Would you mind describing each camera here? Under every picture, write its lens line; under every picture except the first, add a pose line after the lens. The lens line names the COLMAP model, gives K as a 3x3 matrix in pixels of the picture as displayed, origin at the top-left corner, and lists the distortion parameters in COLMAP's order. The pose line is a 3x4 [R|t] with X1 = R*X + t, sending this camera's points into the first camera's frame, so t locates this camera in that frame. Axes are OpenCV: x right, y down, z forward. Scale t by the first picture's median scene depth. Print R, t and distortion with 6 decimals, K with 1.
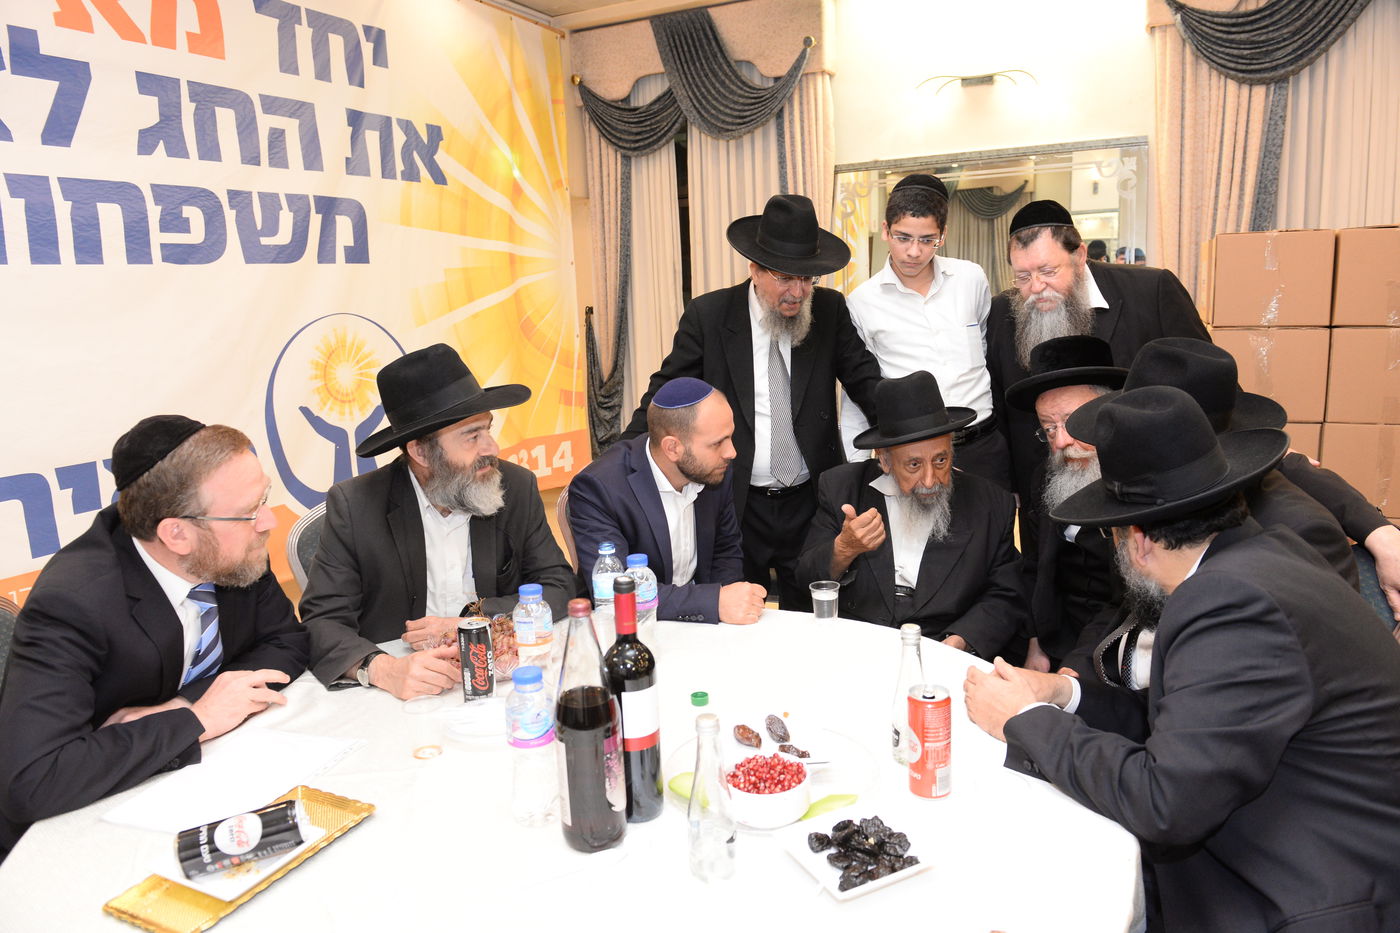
lens RADIAL K [[967.3, 0, 698.2], [0, 967.3, 465.9], [0, 0, 1]] dist [-0.001574, -0.002912]
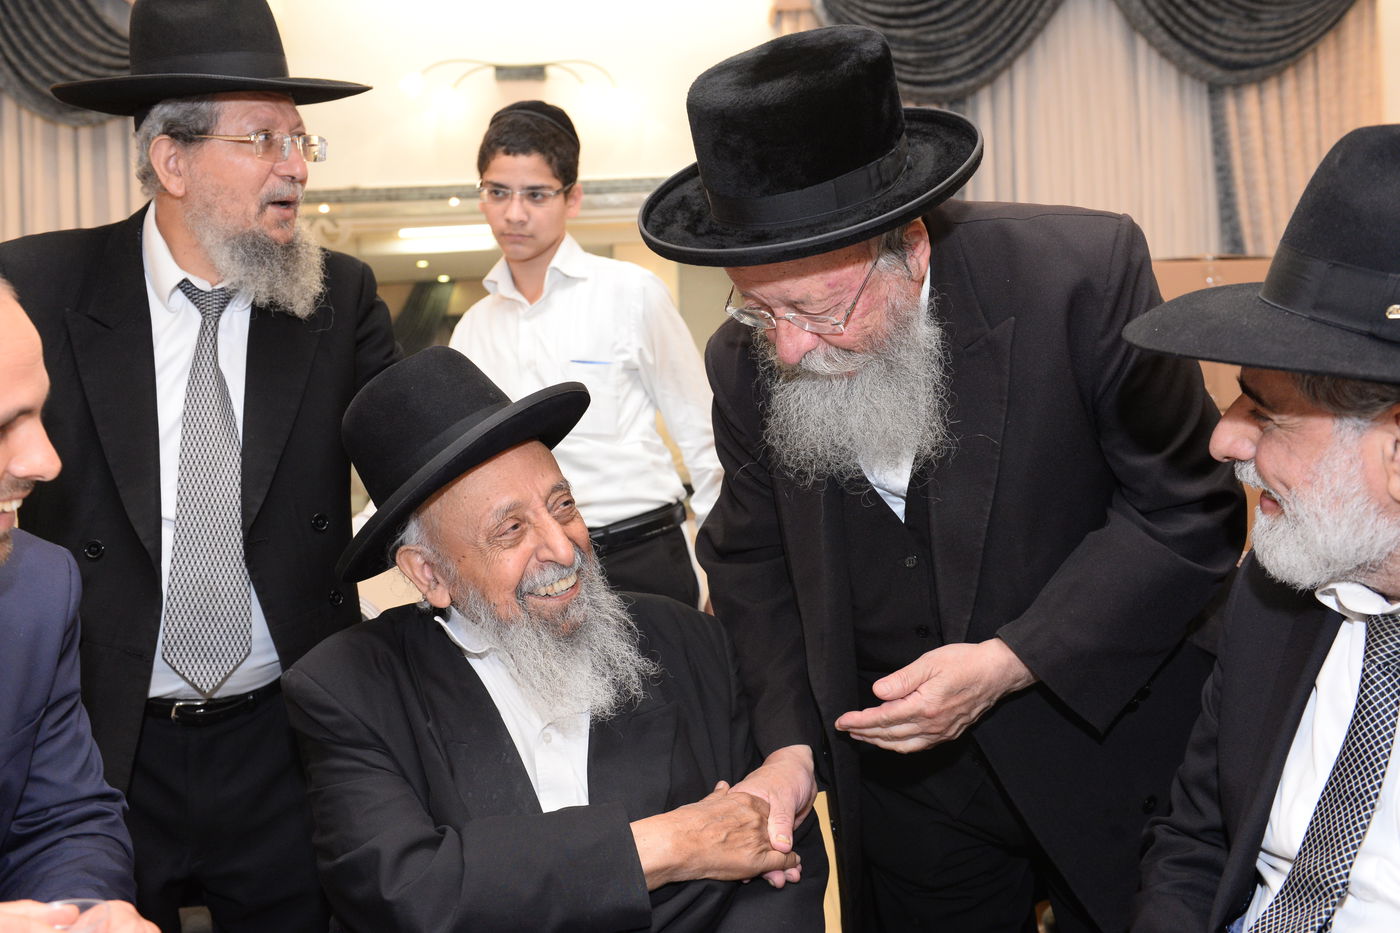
lens RADIAL K [[1402.4, 0, 698.1], [0, 1402.4, 463.5], [0, 0, 1]] dist [0.021405, 0.000000]
pose [[0.896928, 0.015330, 0.441912, -0.004148], [0.076162, 0.979107, -0.188546, 0.031234], [-0.435569, 0.202769, 0.877020, 0.252491]]
